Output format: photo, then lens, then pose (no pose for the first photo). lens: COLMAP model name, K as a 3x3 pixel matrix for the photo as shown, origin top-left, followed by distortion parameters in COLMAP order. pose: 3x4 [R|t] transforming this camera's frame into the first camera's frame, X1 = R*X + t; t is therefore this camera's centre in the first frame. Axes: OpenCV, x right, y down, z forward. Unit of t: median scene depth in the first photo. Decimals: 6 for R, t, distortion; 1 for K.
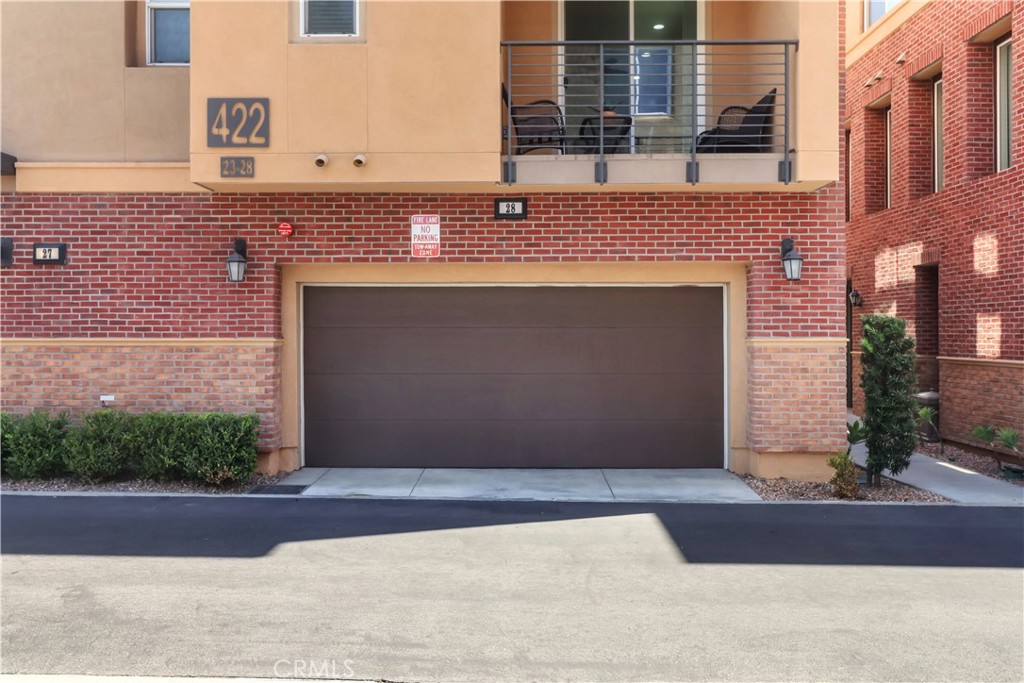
lens RADIAL K [[824.7, 0, 509.5], [0, 824.7, 333.6], [0, 0, 1]] dist [0.018111, 0.001039]
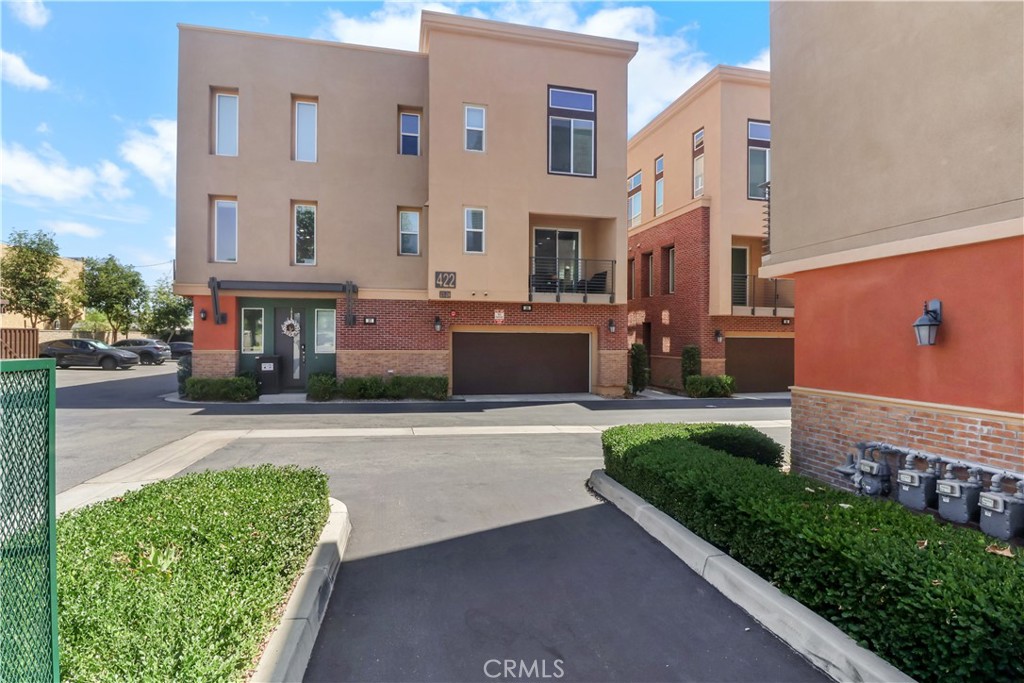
lens RADIAL K [[524.8, 0, 513.7], [0, 524.8, 344.7], [0, 0, 1]] dist [-0.000746, 0.000001]
pose [[0.970712, 0.003165, 0.240226, -0.510387], [-0.005950, 0.999923, 0.010869, -0.036556], [-0.240173, -0.011980, 0.970656, -0.871137]]
